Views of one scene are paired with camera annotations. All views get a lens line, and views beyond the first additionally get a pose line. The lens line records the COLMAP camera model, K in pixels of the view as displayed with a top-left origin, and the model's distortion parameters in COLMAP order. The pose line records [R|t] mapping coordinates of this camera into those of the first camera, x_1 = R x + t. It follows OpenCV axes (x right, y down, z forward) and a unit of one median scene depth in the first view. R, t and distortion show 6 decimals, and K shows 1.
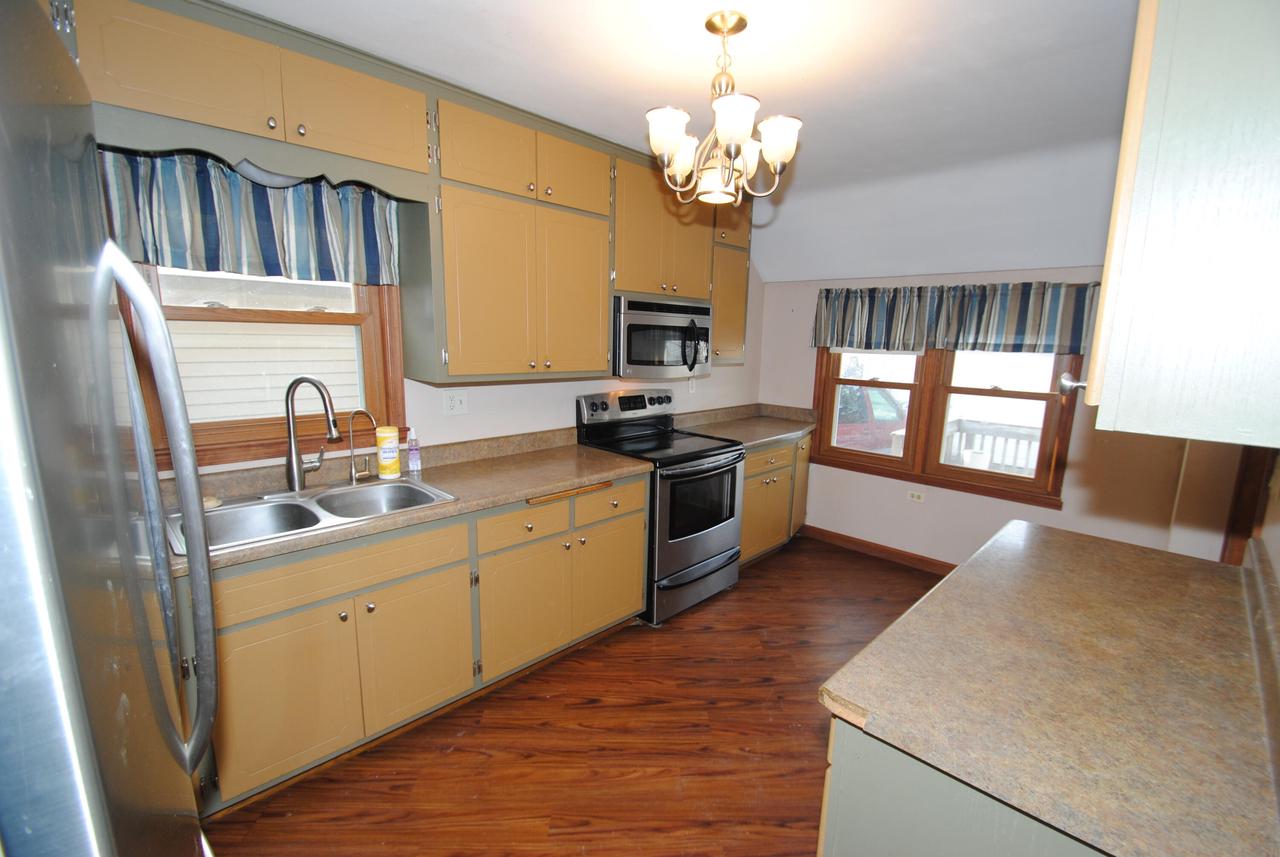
lens RADIAL K [[566.4, 0, 649.1], [0, 566.4, 434.0], [0, 0, 1]] dist [-0.000835, -0.000327]
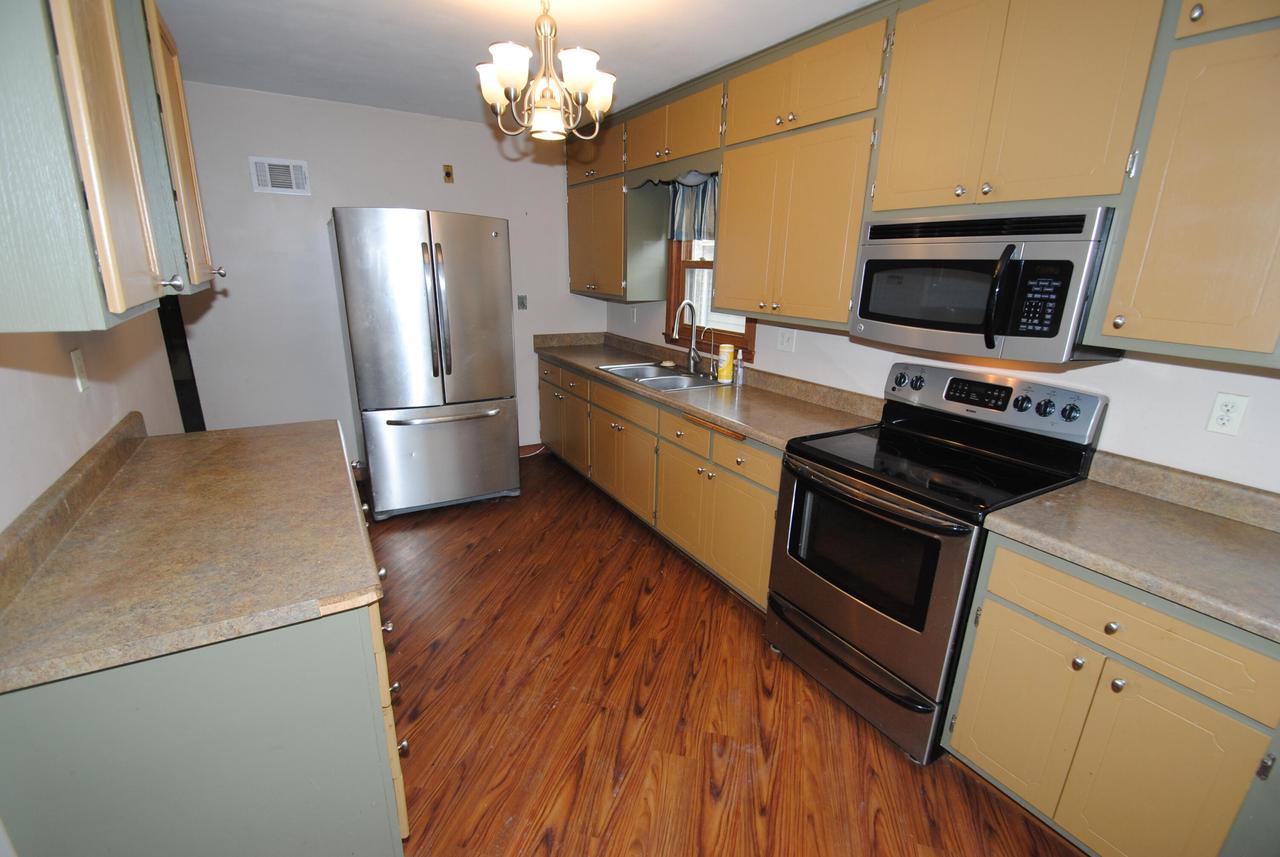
lens RADIAL K [[543.8, 0, 640.0], [0, 543.8, 428.5], [0, 0, 1]] dist [0.001182, -0.000022]
pose [[-0.250695, 0.243381, -0.936973, 0.906598], [-0.202128, 0.933388, 0.296531, -0.176505], [0.946729, 0.263727, -0.184802, 1.138733]]
